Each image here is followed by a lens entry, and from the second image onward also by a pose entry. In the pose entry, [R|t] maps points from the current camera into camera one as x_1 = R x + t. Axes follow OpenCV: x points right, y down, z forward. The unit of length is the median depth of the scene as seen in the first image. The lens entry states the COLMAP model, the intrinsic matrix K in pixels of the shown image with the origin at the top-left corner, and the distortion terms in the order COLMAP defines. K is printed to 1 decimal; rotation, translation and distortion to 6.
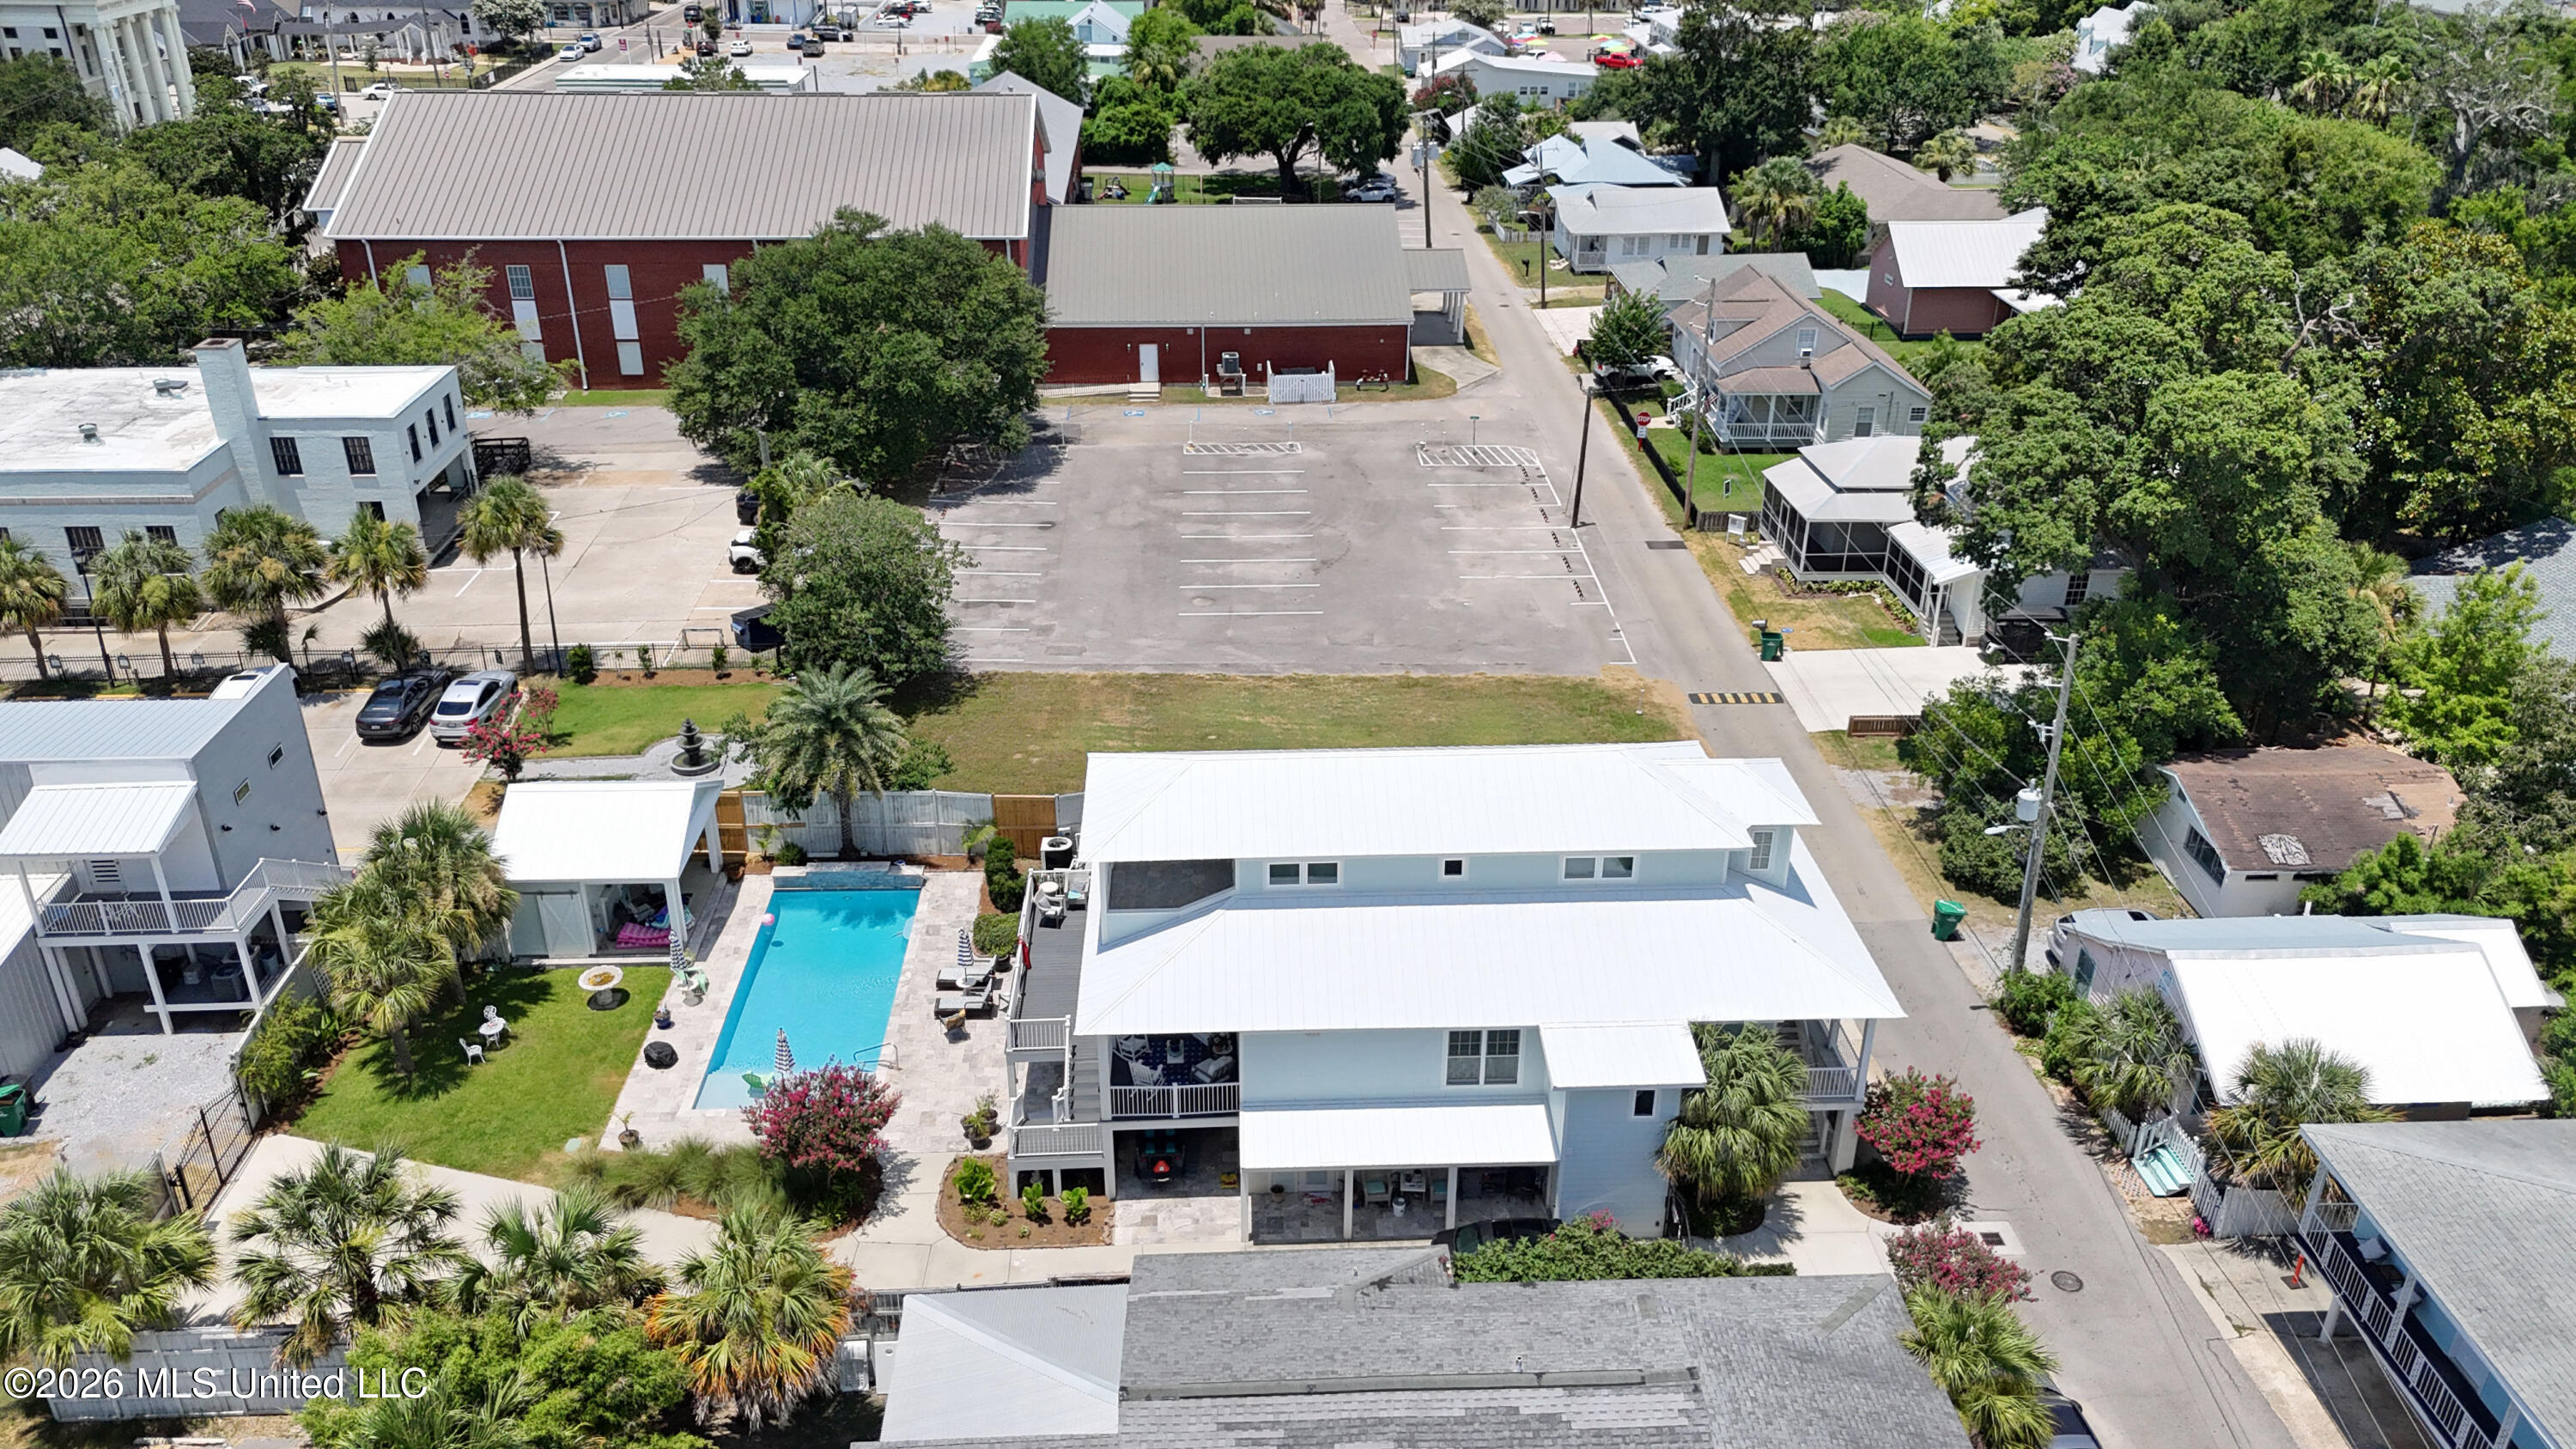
lens RADIAL K [[1907.3, 0, 1303.3], [0, 1907.3, 750.2], [0, 0, 1]] dist [0.067145, -0.072635]
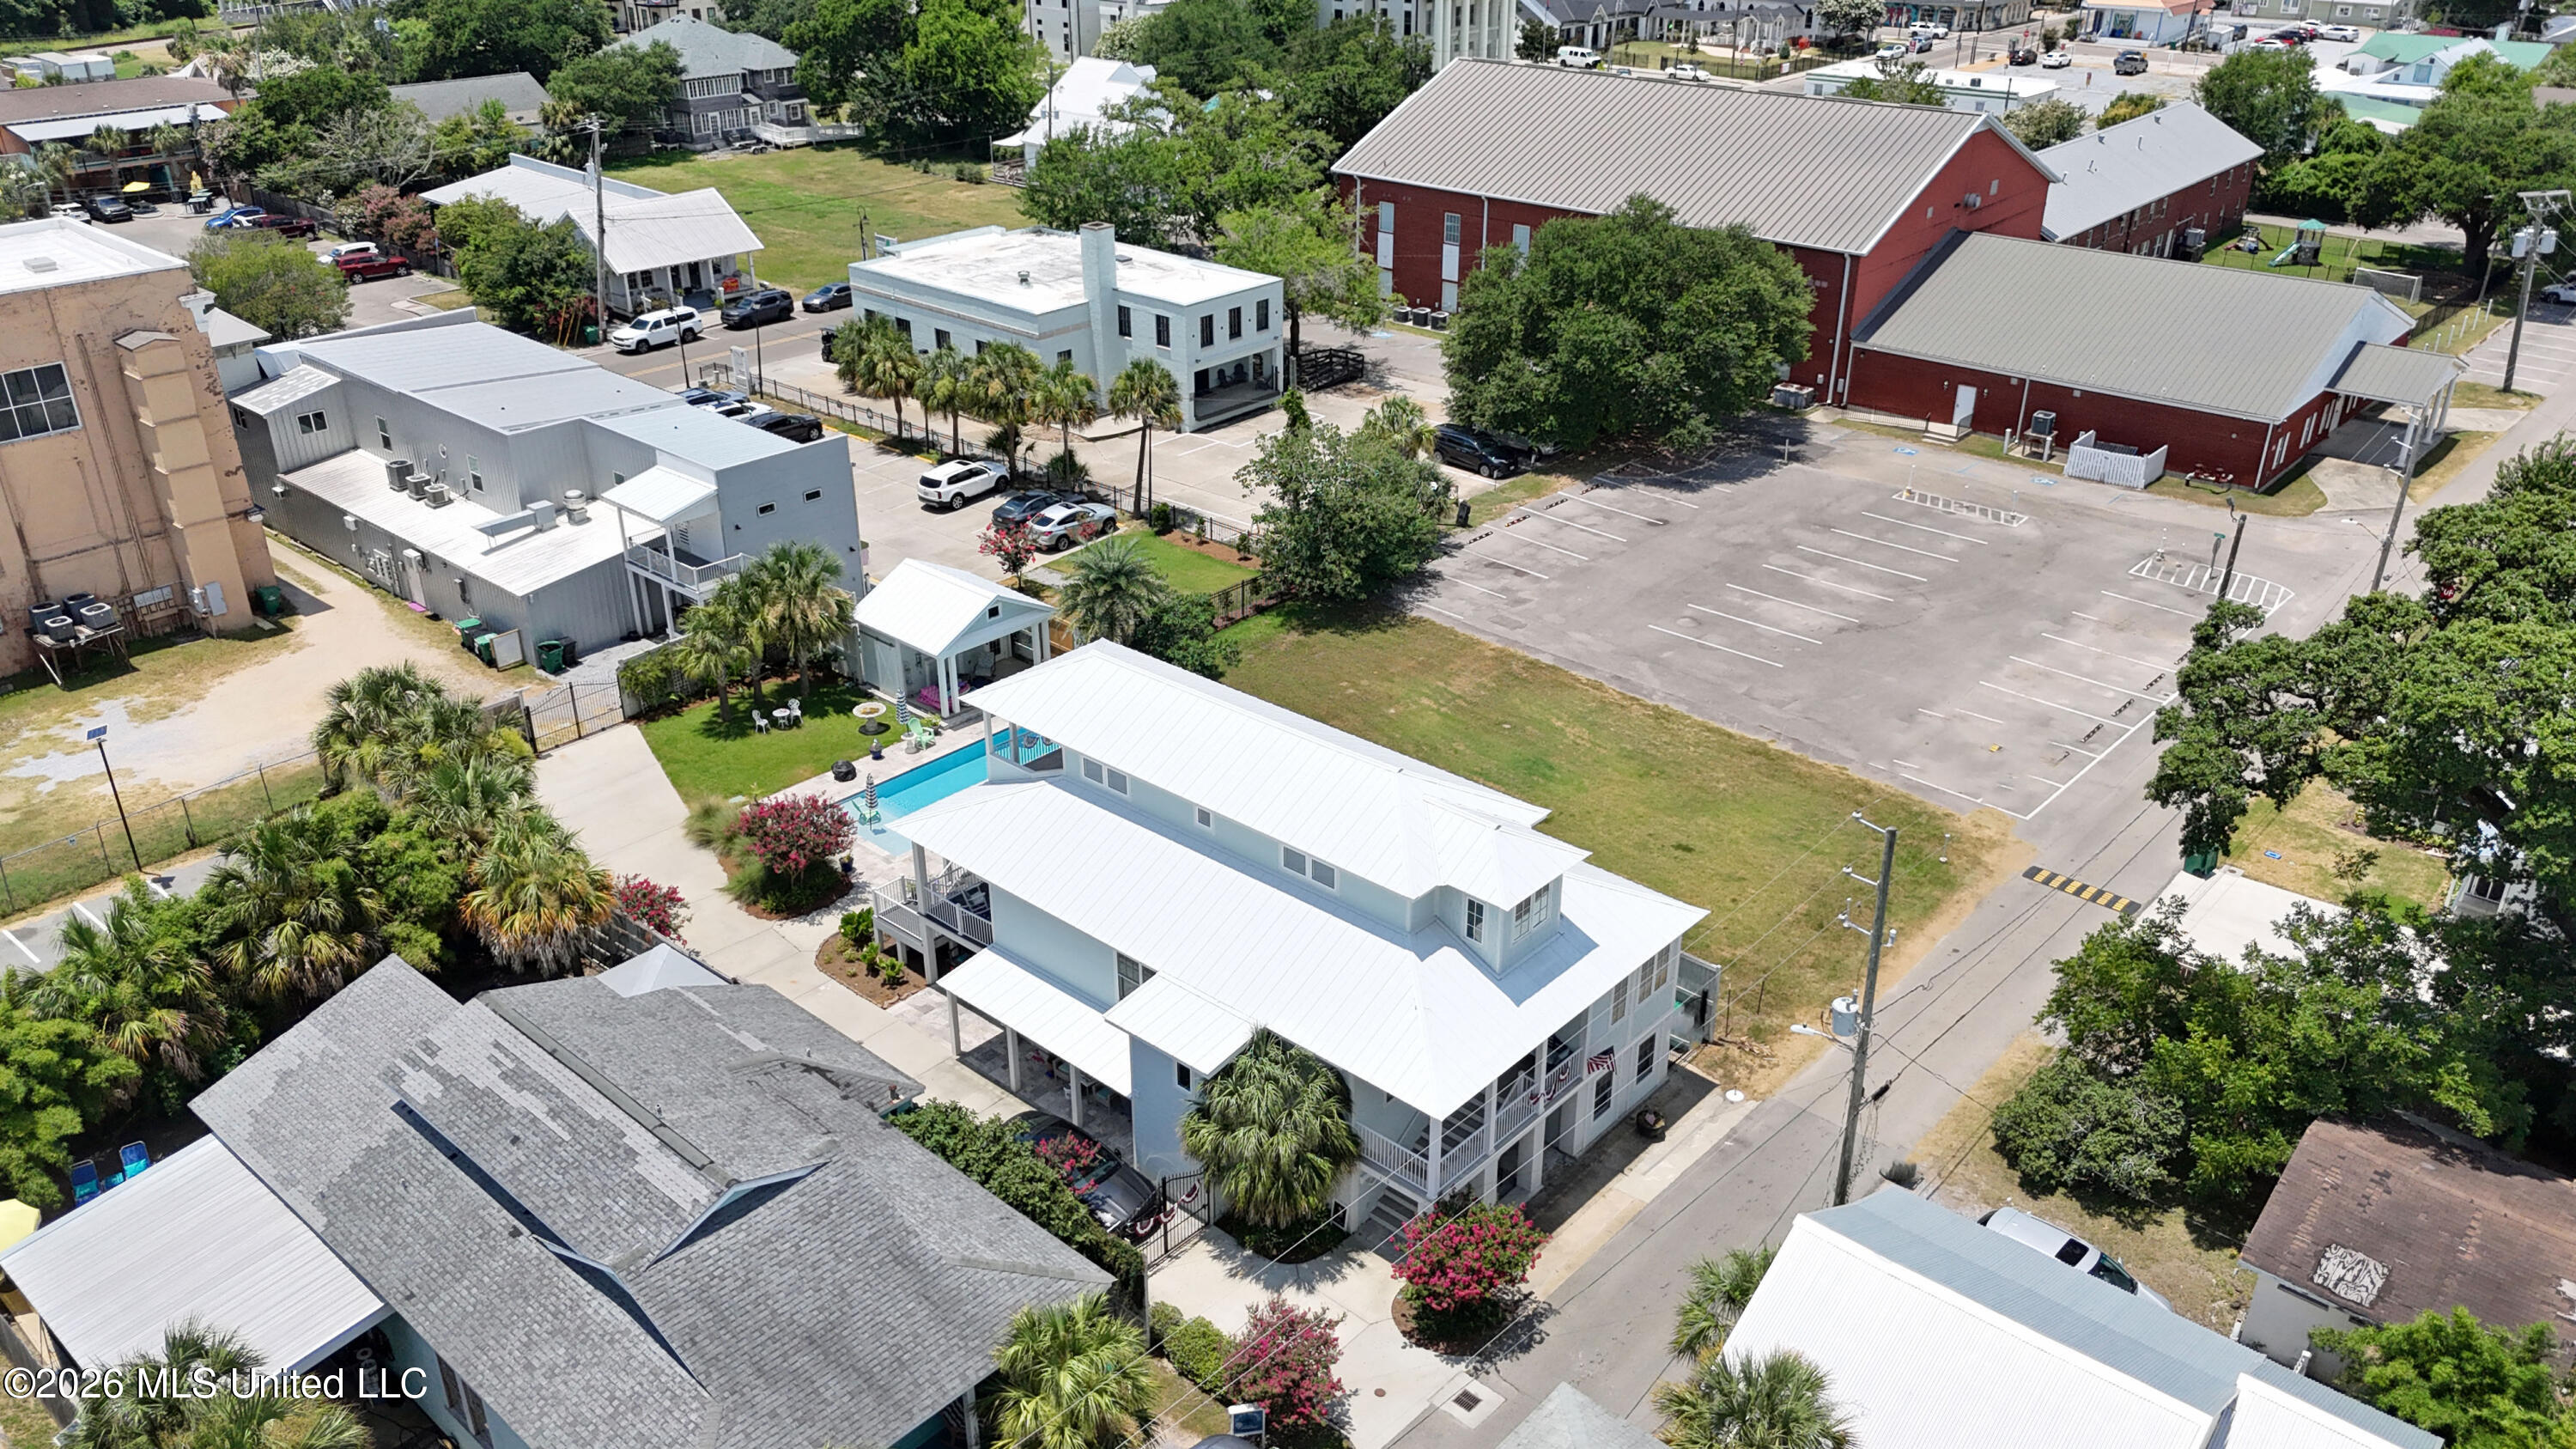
lens RADIAL K [[1907.3, 0, 1262.8], [0, 1907.3, 773.9], [0, 0, 1]] dist [0.067145, -0.072635]
pose [[0.701063, 0.322219, -0.636149, 0.404723], [-0.319139, 0.939536, 0.124184, -0.053147], [0.637699, 0.115959, 0.761507, 0.121385]]
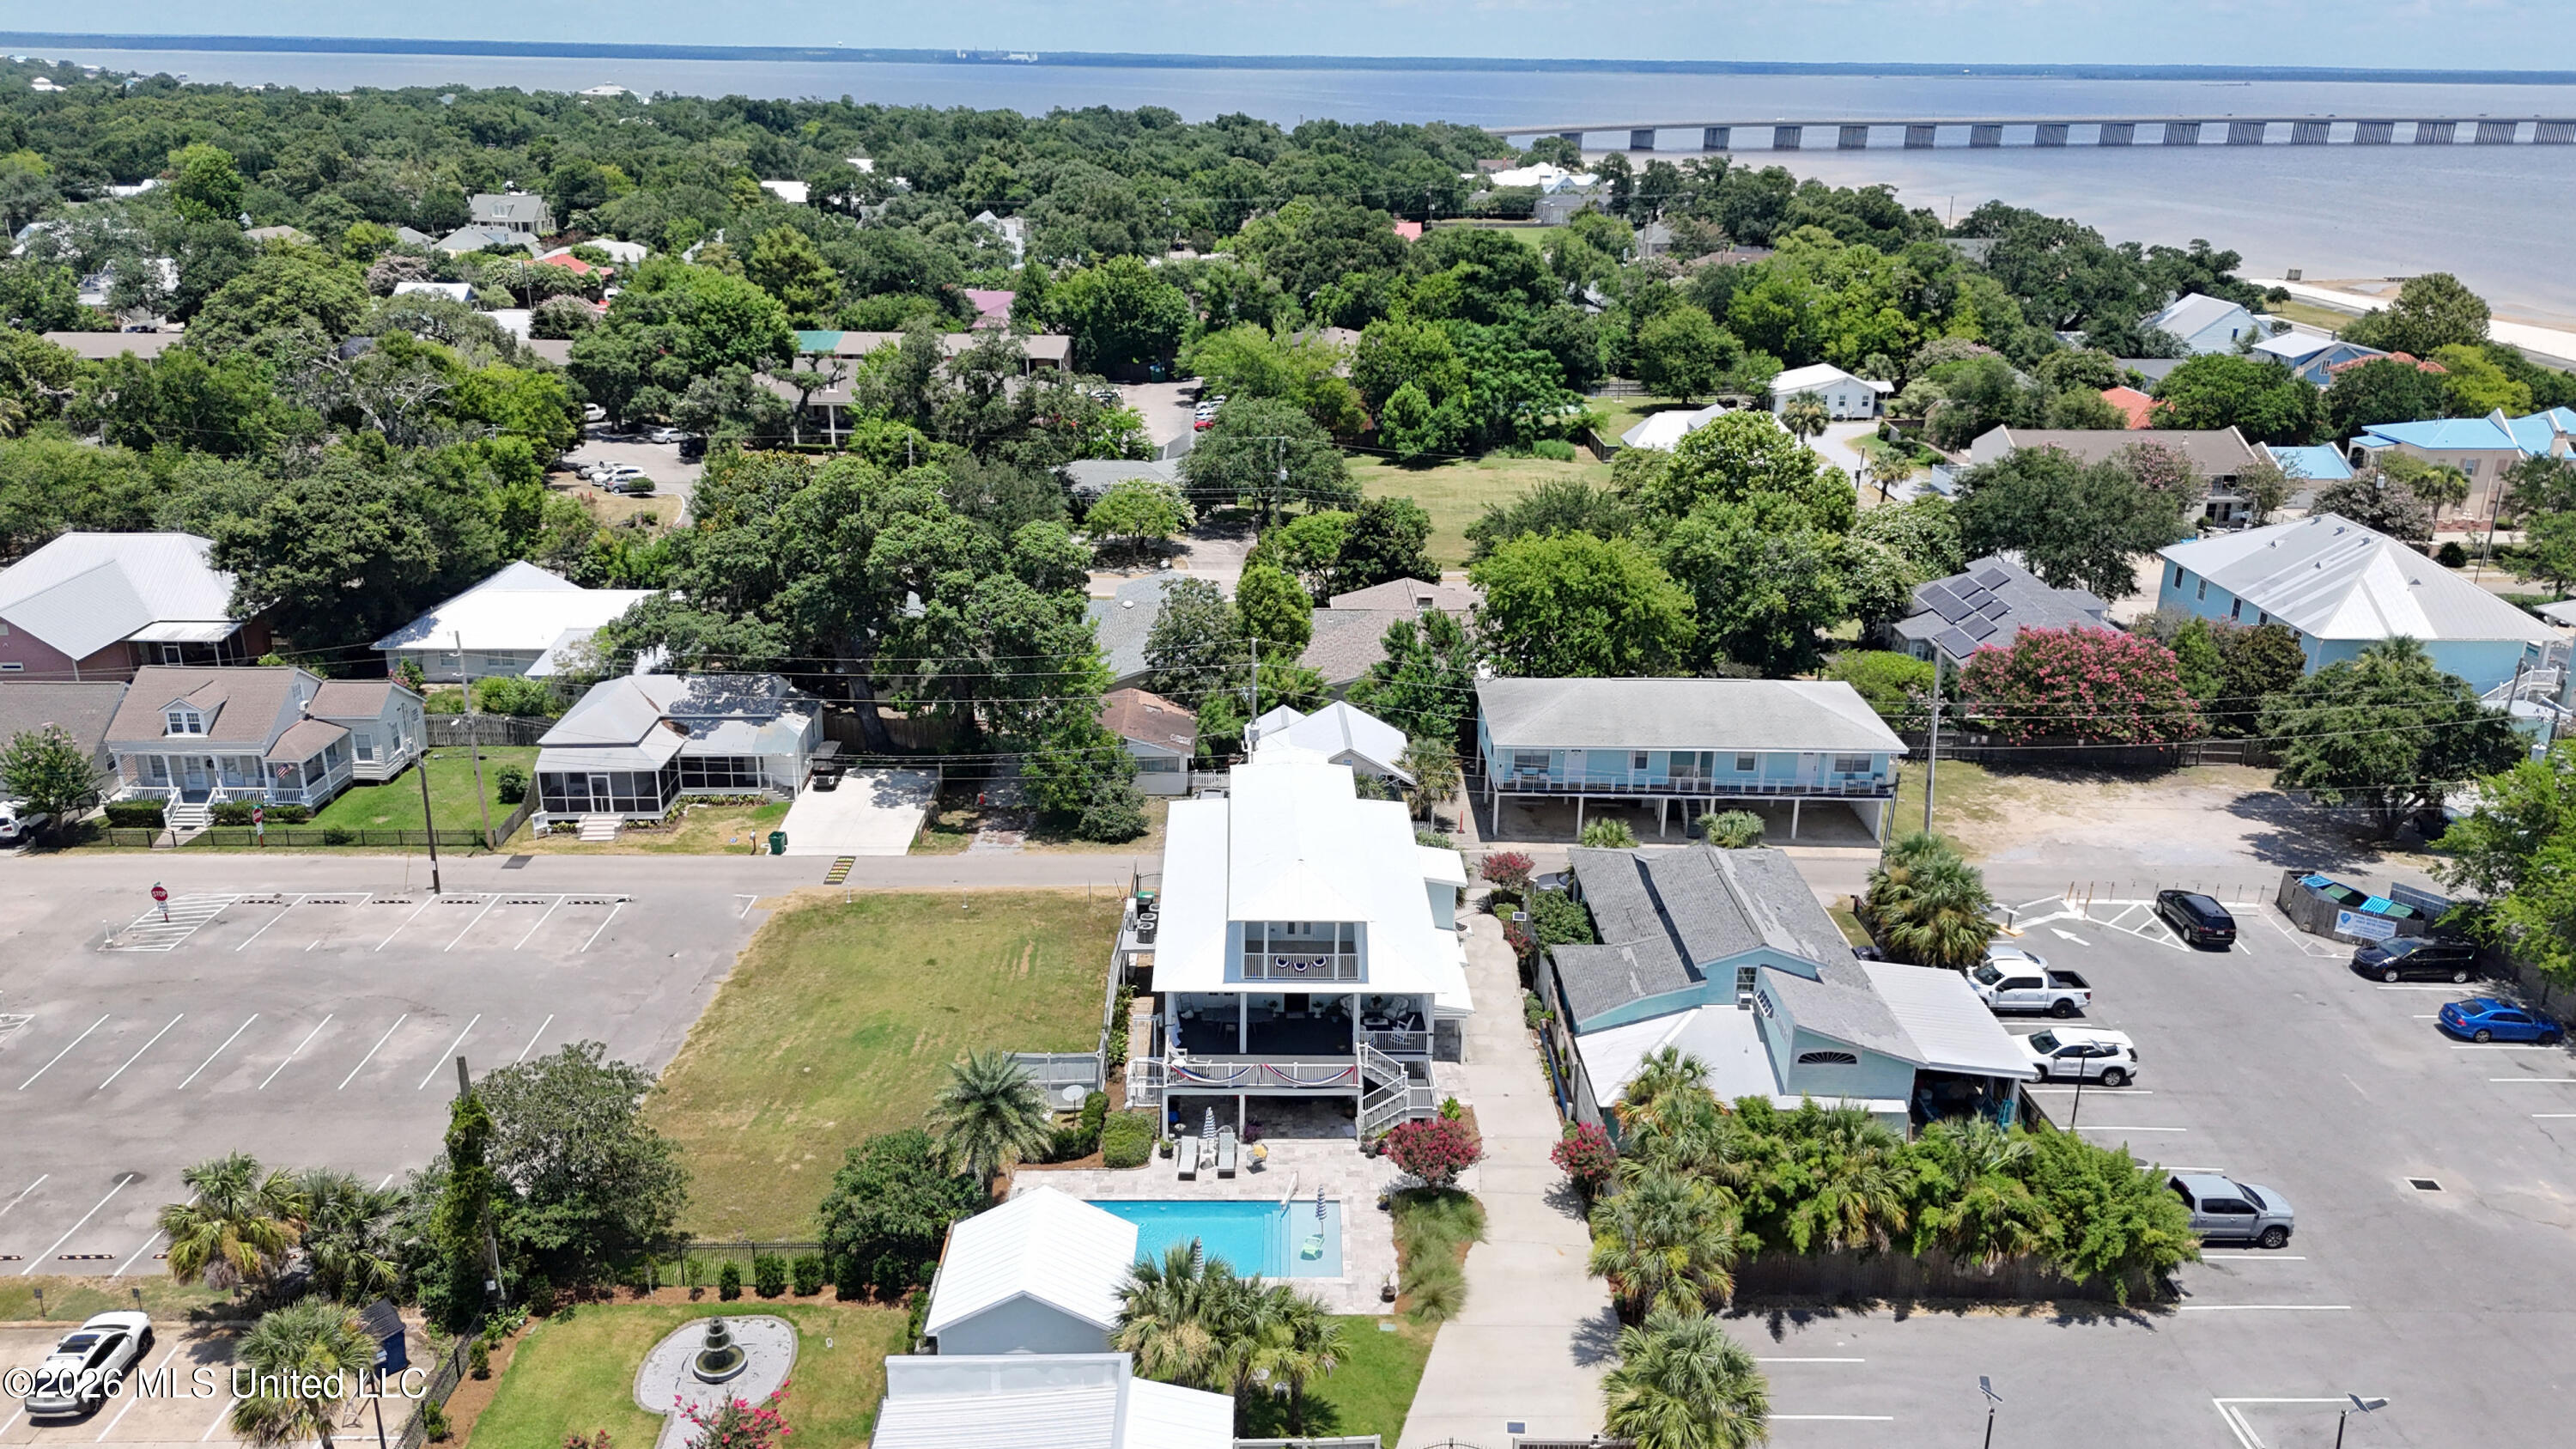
lens RADIAL K [[1907.3, 0, 1287.9], [0, 1907.3, 721.1], [0, 0, 1]] dist [0.067145, -0.072635]
pose [[0.027606, -0.332485, 0.942705, -0.804908], [0.442205, 0.849831, 0.286779, -0.294504], [-0.896489, 0.408951, 0.170487, 0.378515]]
